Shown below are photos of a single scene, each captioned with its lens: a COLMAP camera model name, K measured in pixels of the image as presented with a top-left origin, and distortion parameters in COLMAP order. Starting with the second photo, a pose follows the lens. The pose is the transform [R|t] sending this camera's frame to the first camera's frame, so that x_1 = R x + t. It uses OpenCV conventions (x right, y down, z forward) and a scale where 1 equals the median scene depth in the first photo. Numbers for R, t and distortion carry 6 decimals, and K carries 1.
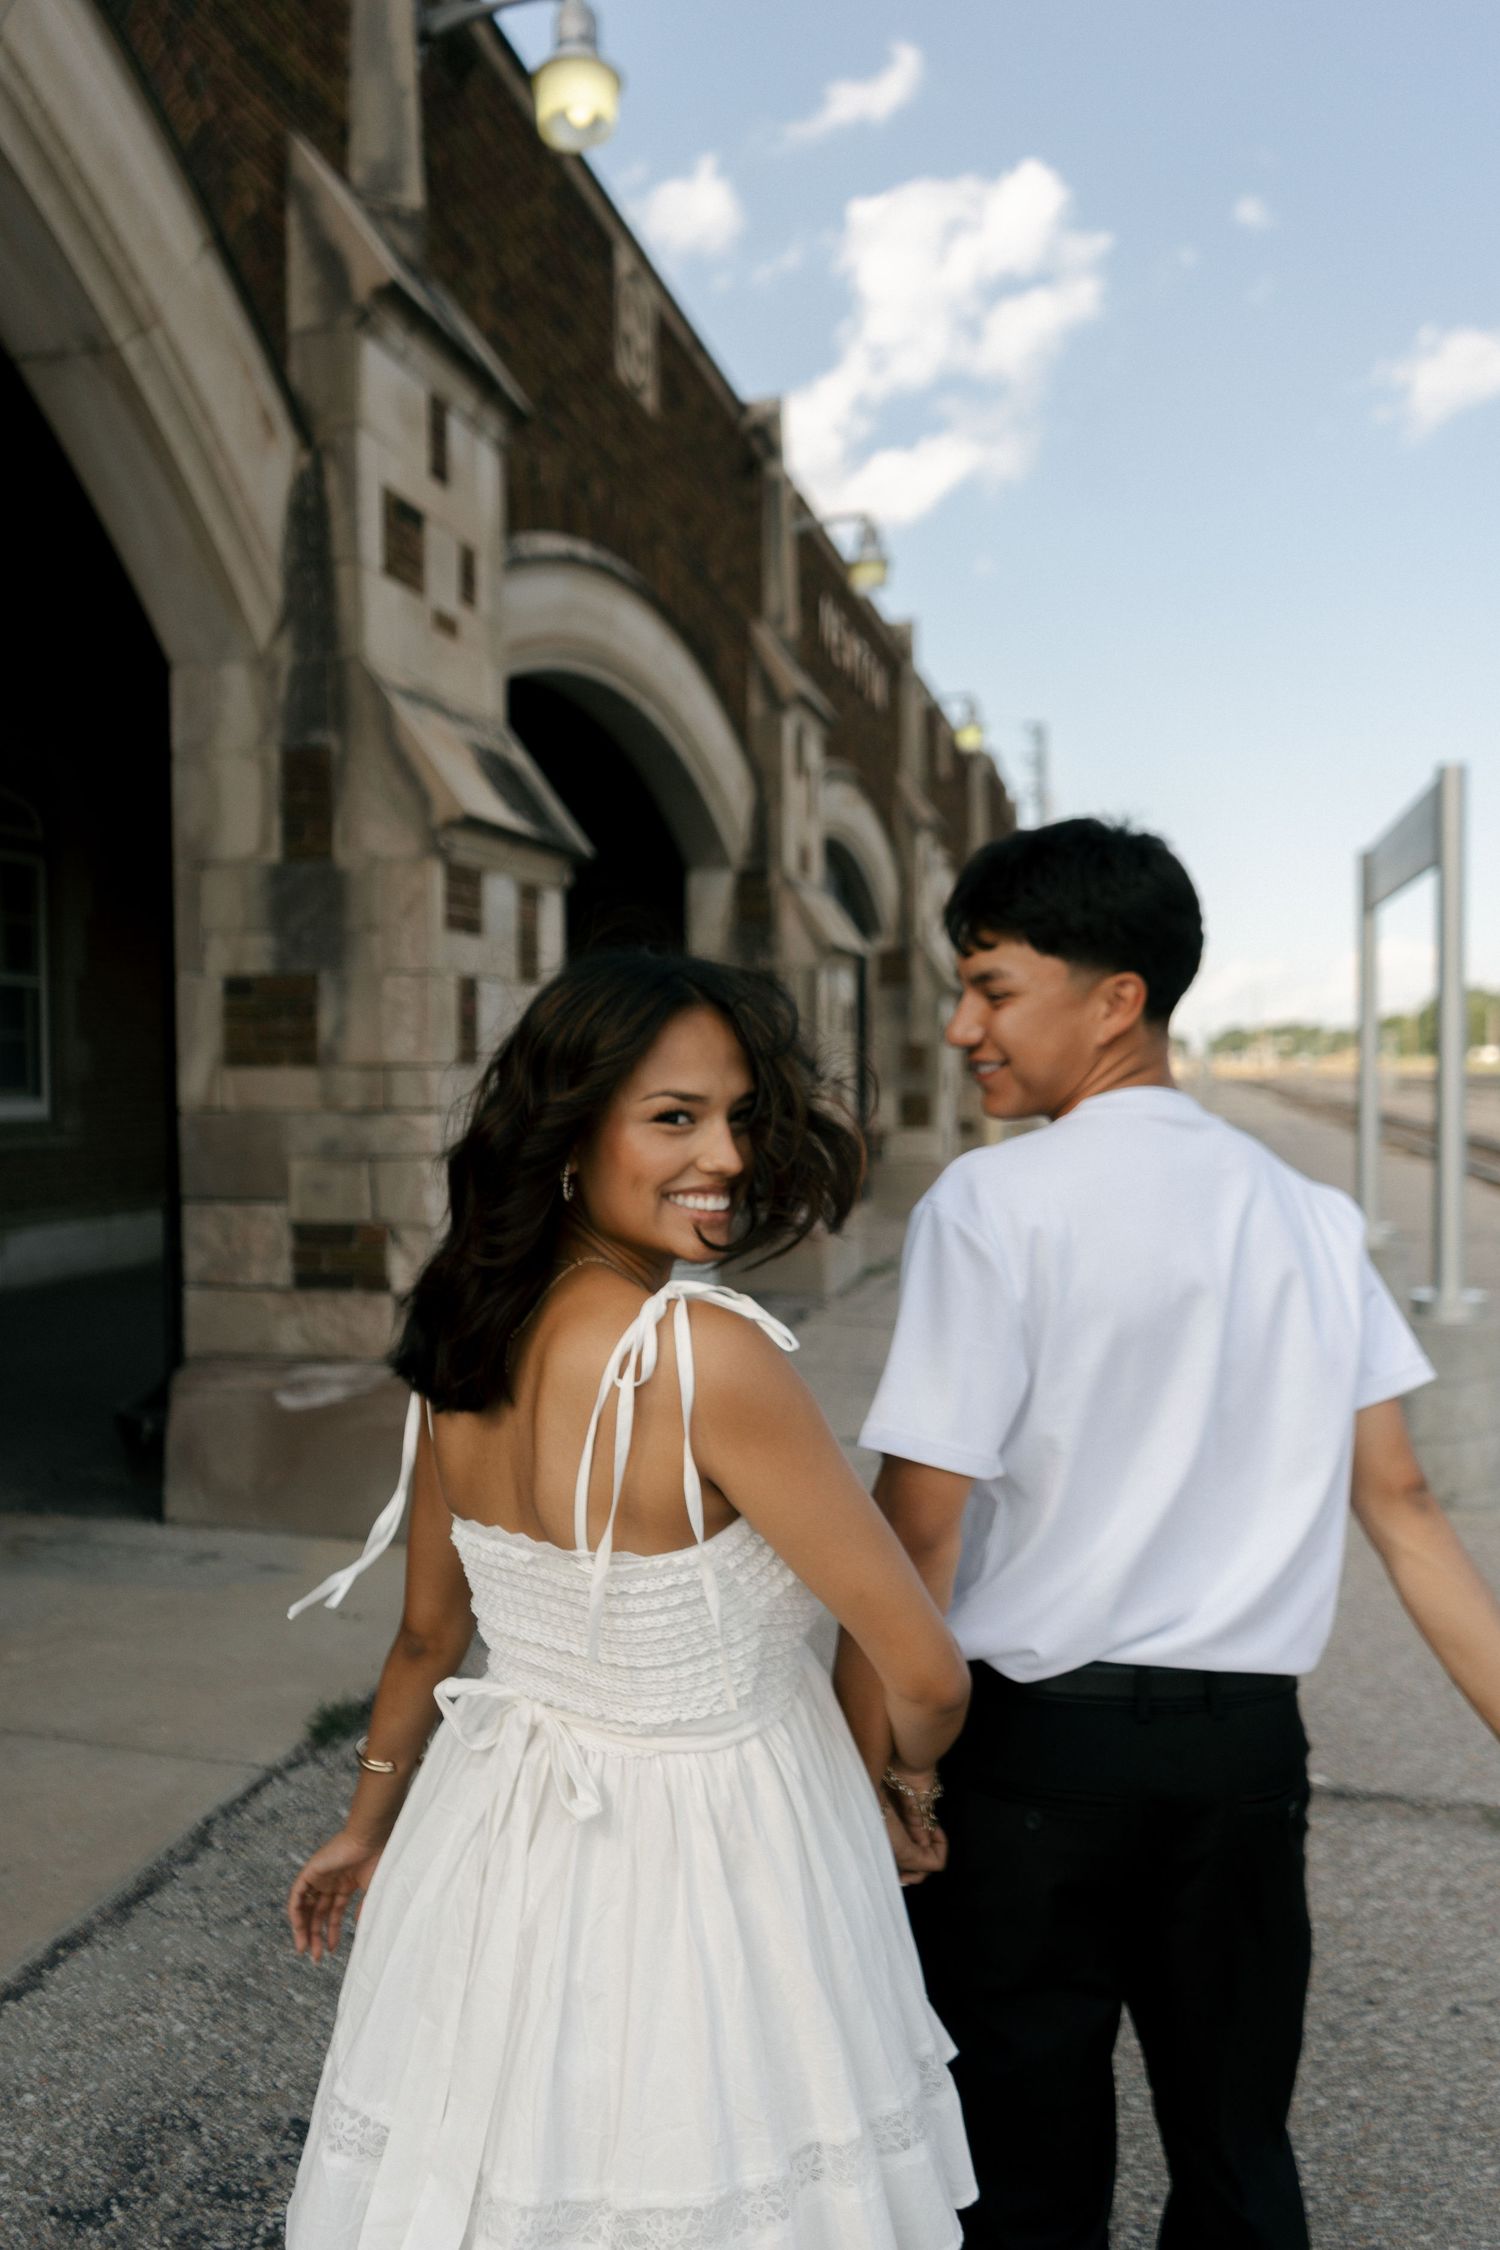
lens RADIAL K [[1784.3, 0, 729.7], [0, 1784.3, 1111.5], [0, 0, 1]] dist [-0.014889, 0.016256]
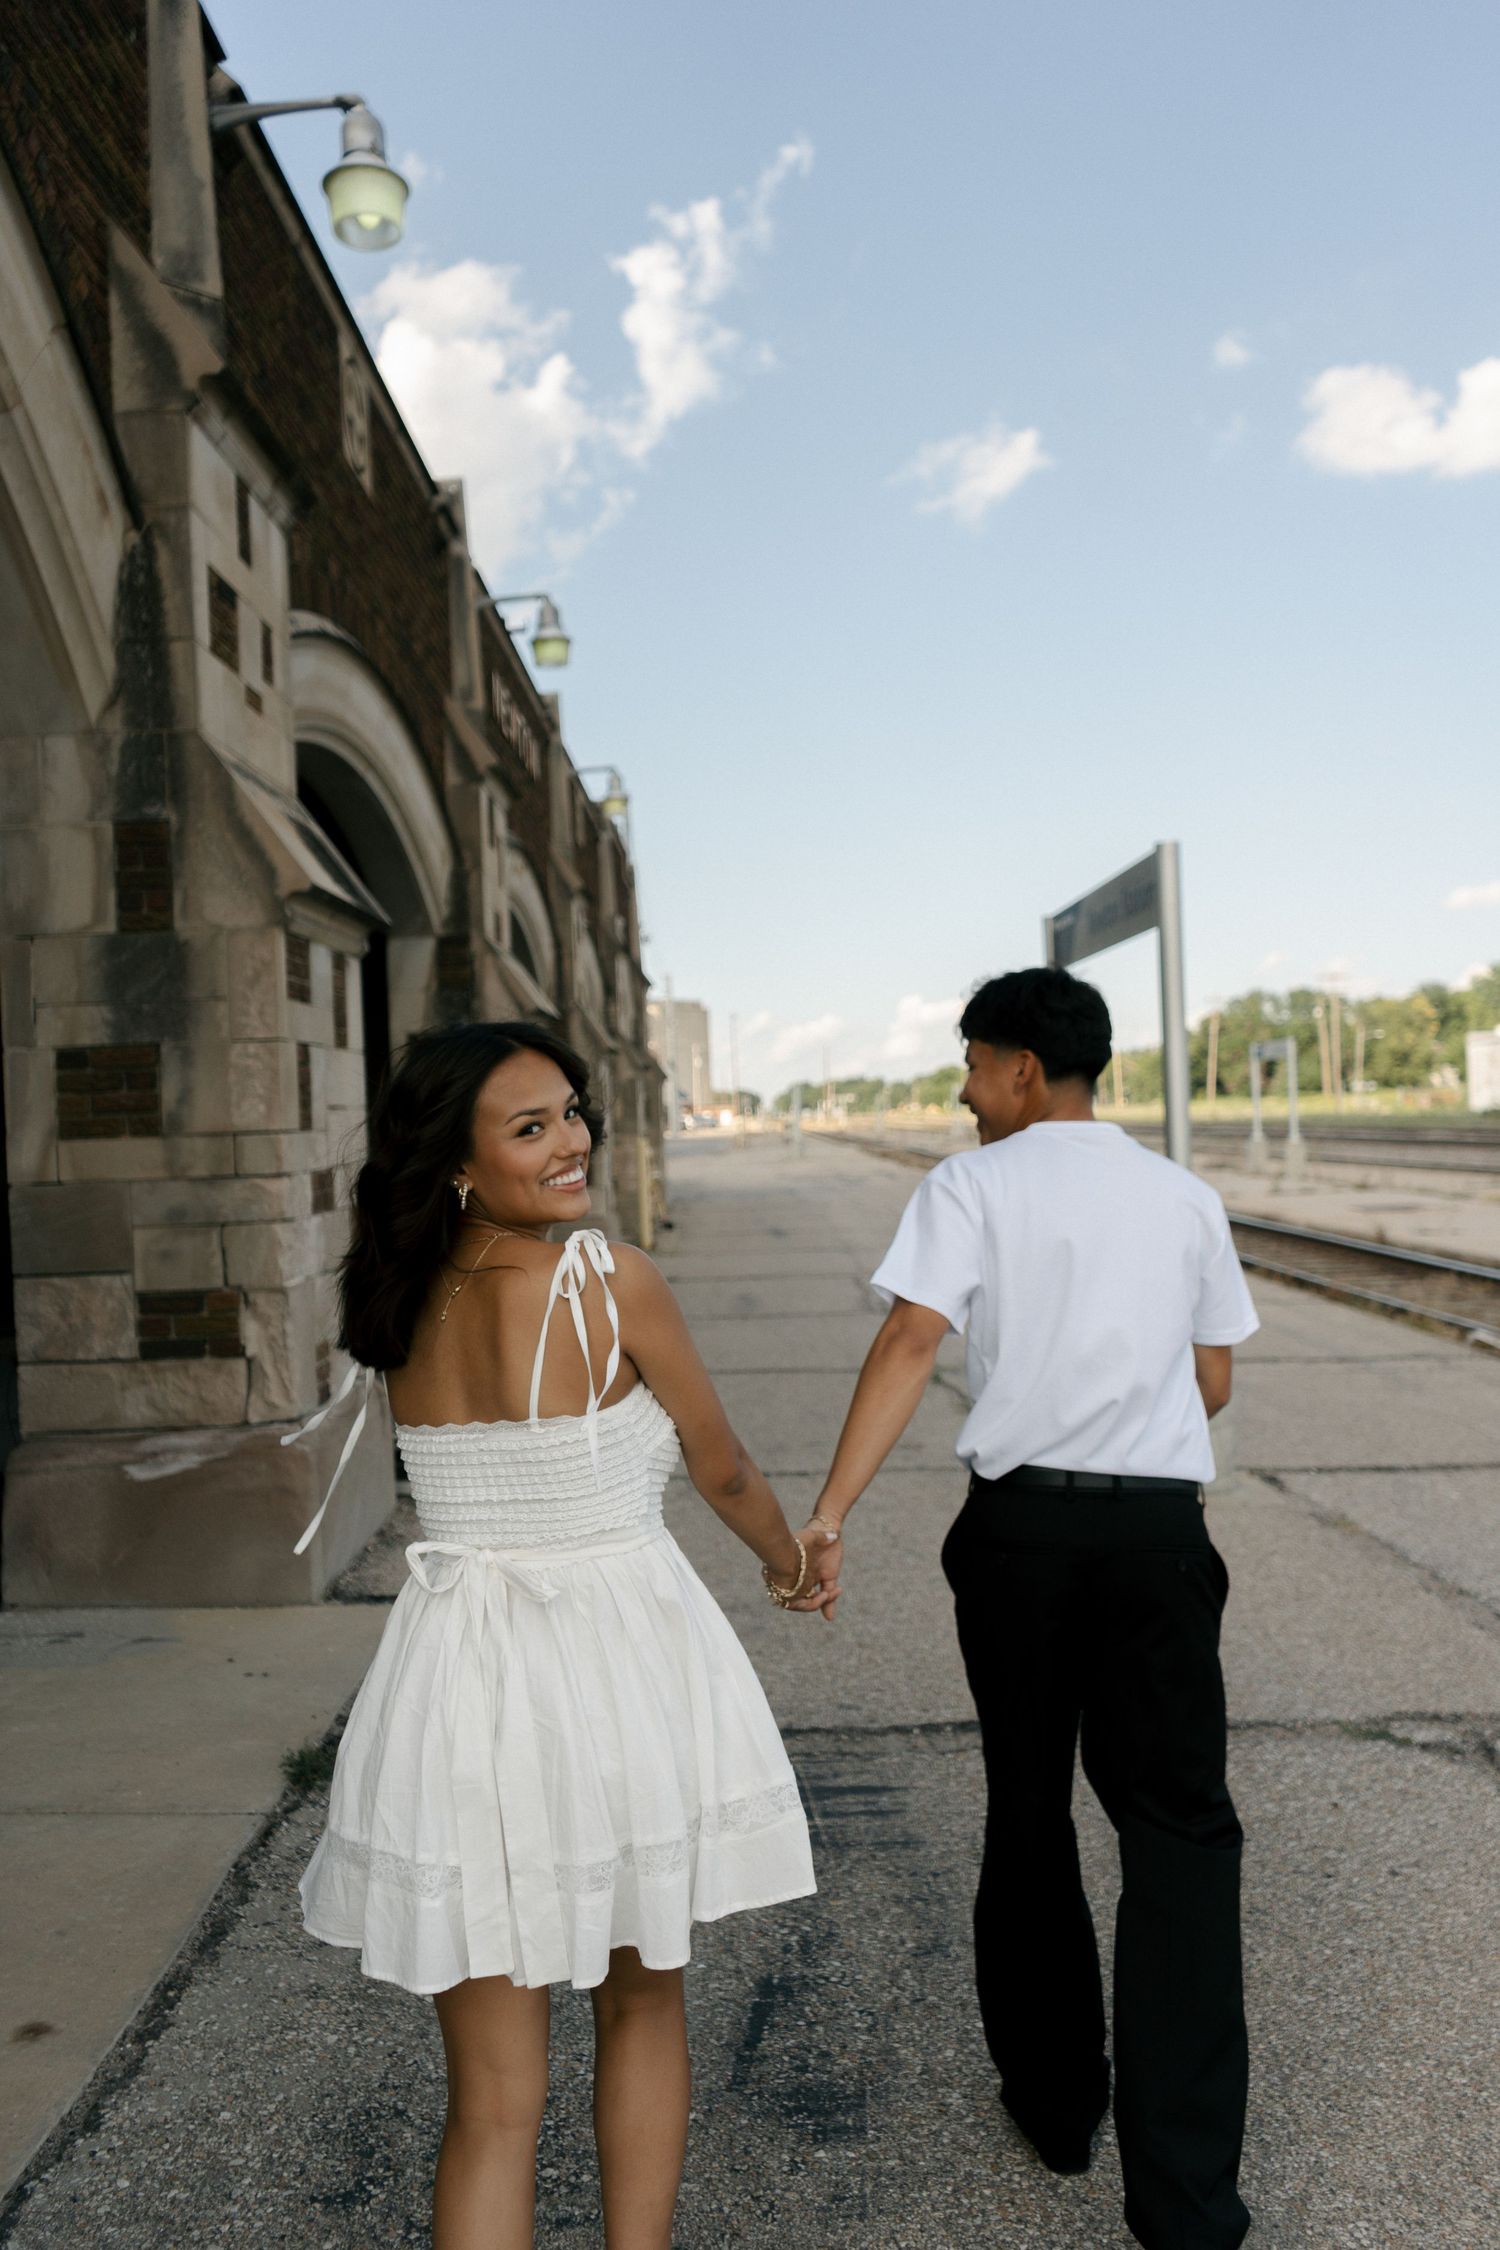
lens RADIAL K [[1784.3, 0, 720.7], [0, 1784.3, 1111.5], [0, 0, 1]] dist [-0.014889, 0.016256]
pose [[0.973079, -0.028124, 0.228751, -0.151356], [0.036172, 0.998863, -0.031066, 0.003559], [-0.227617, 0.038504, 0.972989, -0.048931]]
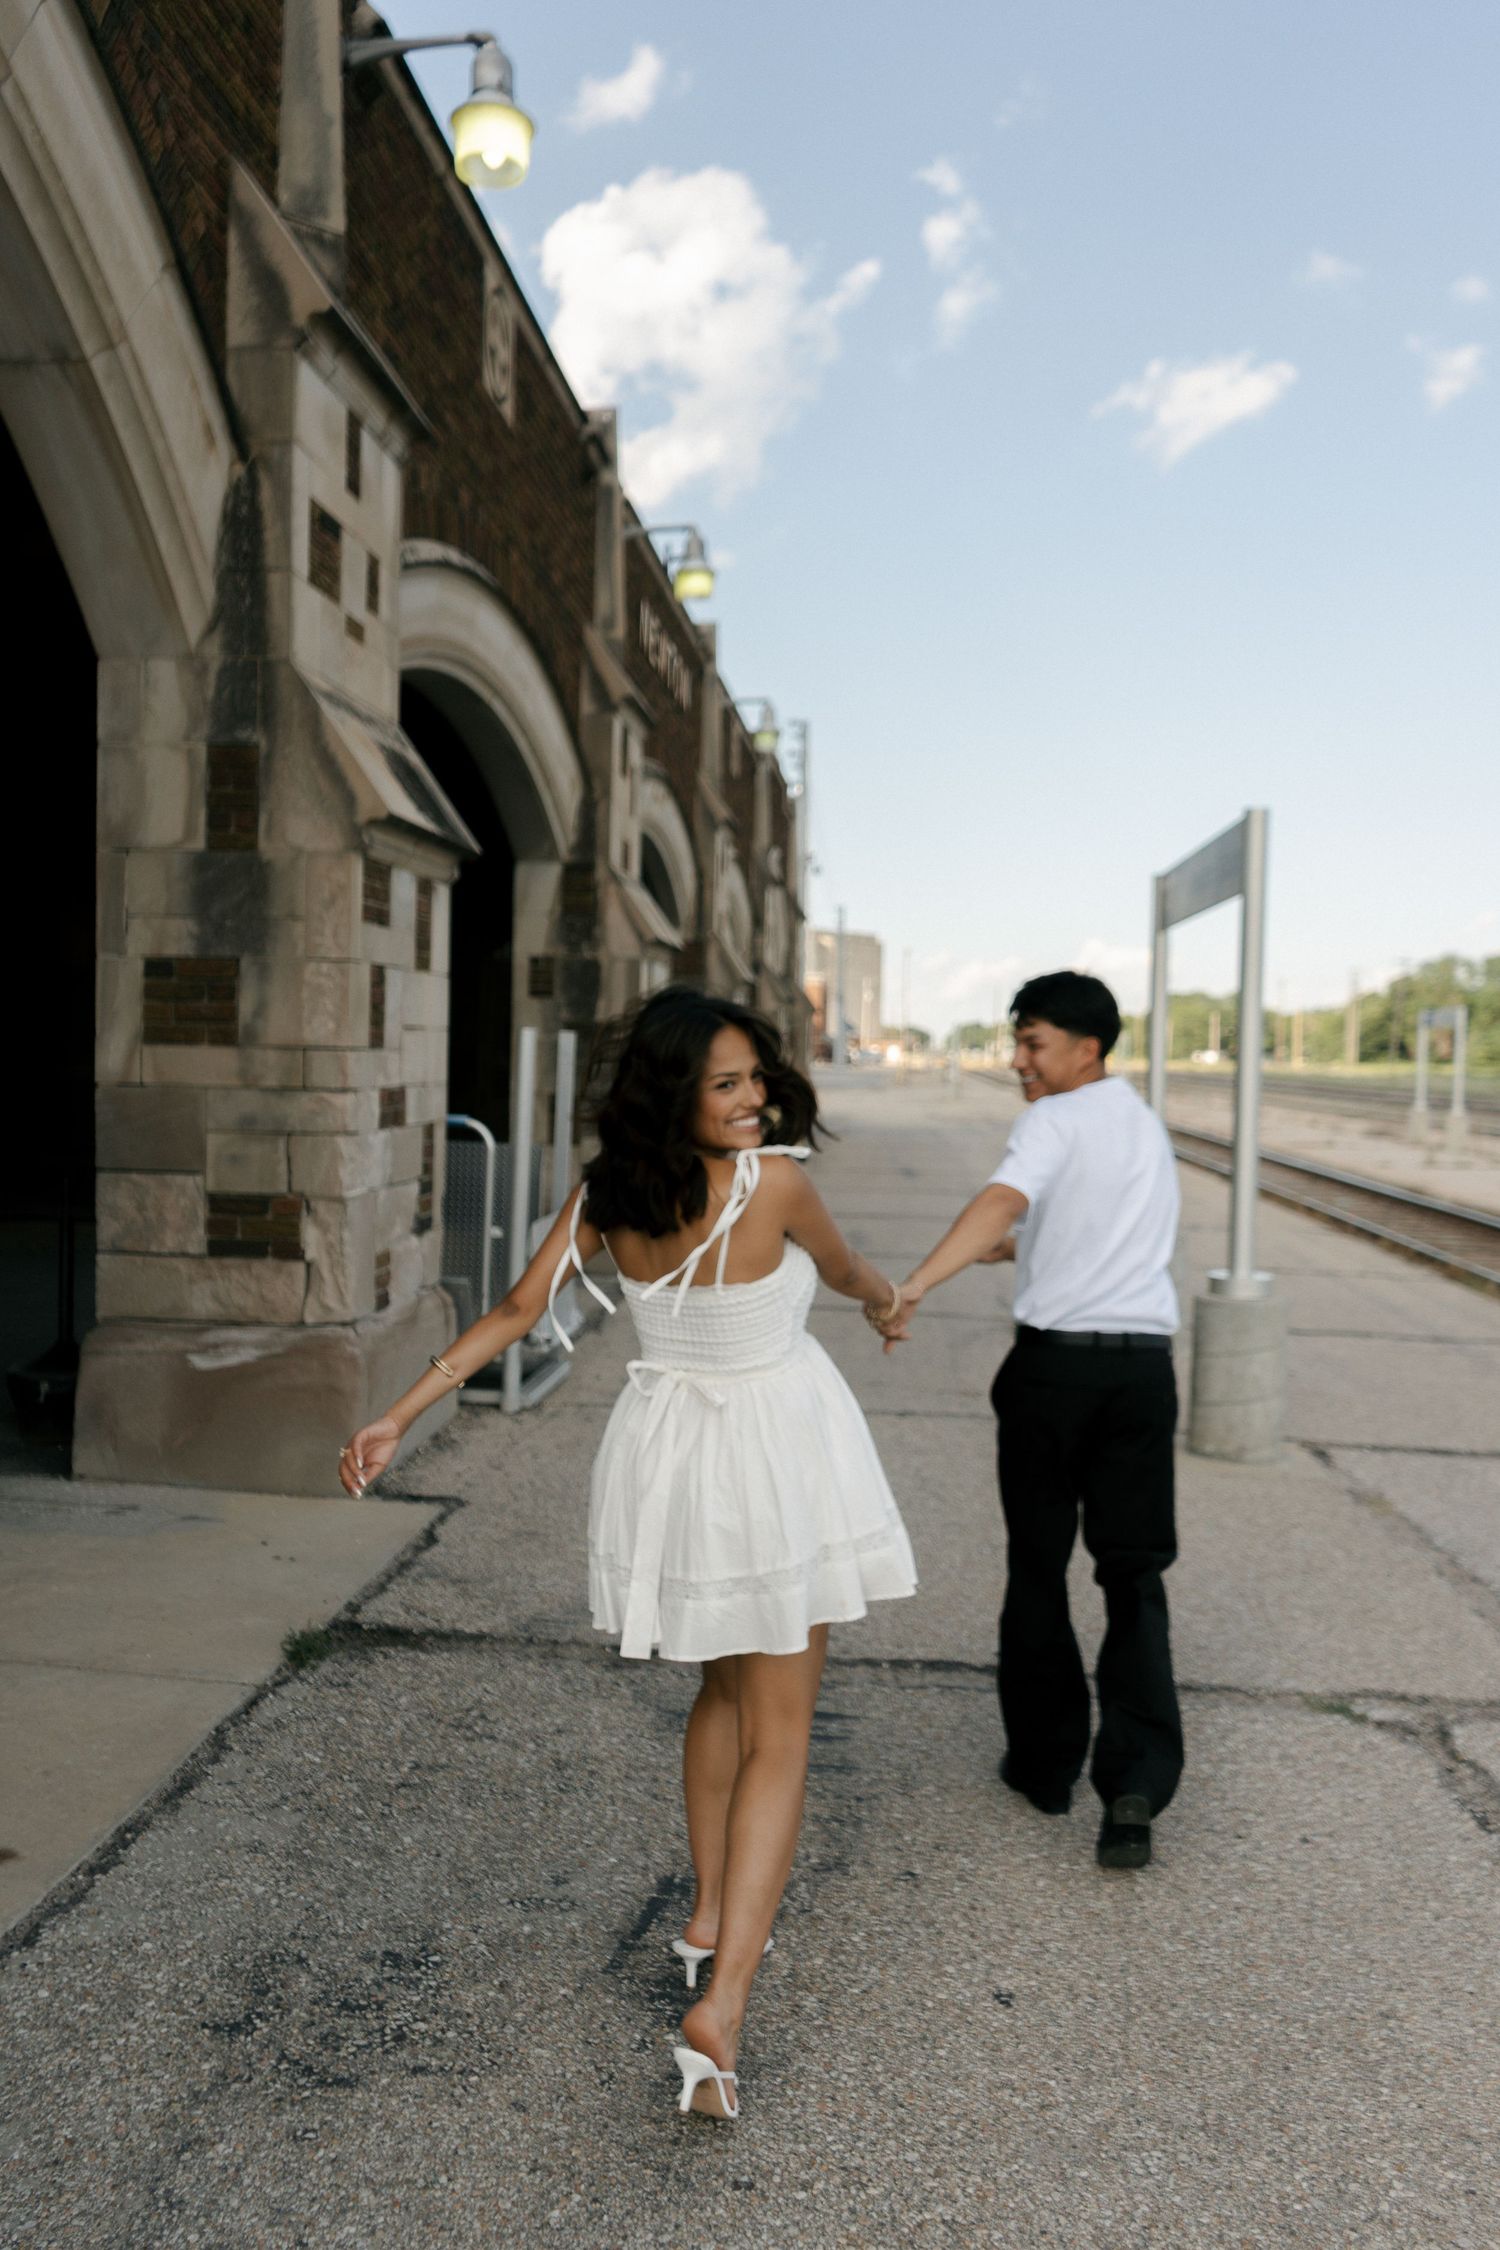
lens RADIAL K [[1784.3, 0, 726.9], [0, 1784.3, 1107.8], [0, 0, 1]] dist [-0.014889, 0.016256]
pose [[0.989848, 0.024536, 0.139997, -0.089427], [-0.025536, 0.999660, 0.005355, -0.001632], [-0.139818, -0.008876, 0.990137, -0.085949]]
